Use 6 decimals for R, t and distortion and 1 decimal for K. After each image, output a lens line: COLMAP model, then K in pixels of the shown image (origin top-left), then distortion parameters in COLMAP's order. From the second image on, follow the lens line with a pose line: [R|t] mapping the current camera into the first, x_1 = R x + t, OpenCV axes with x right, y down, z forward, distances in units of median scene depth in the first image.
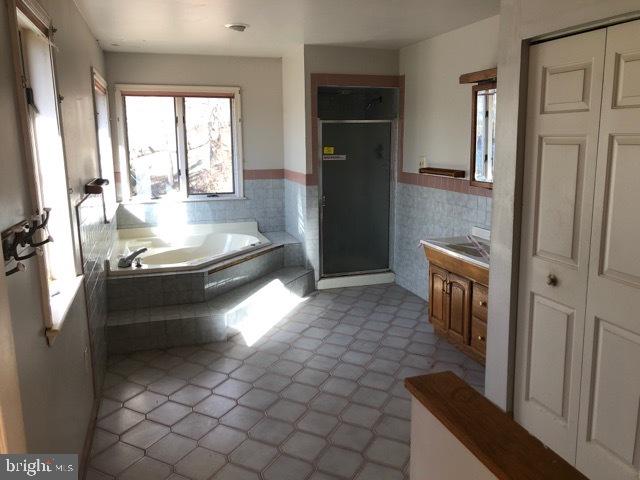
lens RADIAL K [[524.1, 0, 317.6], [0, 524.1, 224.2], [0, 0, 1]] dist [0.129382, -0.223718]
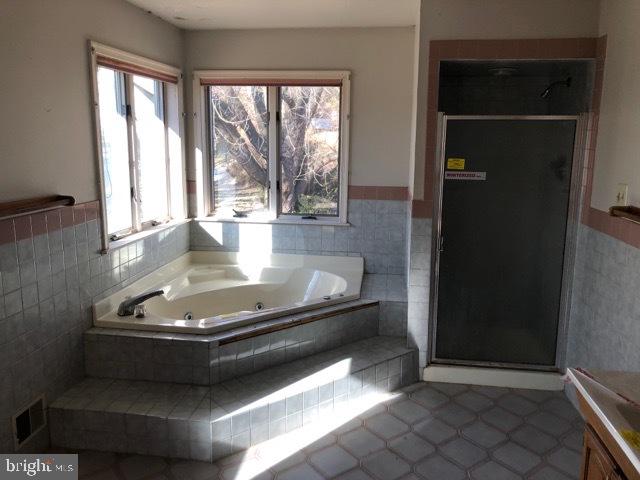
lens RADIAL K [[524.1, 0, 317.6], [0, 524.1, 224.2], [0, 0, 1]] dist [0.129382, -0.223718]
pose [[0.902050, 0.088842, -0.422389, 0.140844], [-0.088757, 0.995854, 0.019912, -0.066398], [0.422407, 0.019528, 0.906196, 0.361076]]
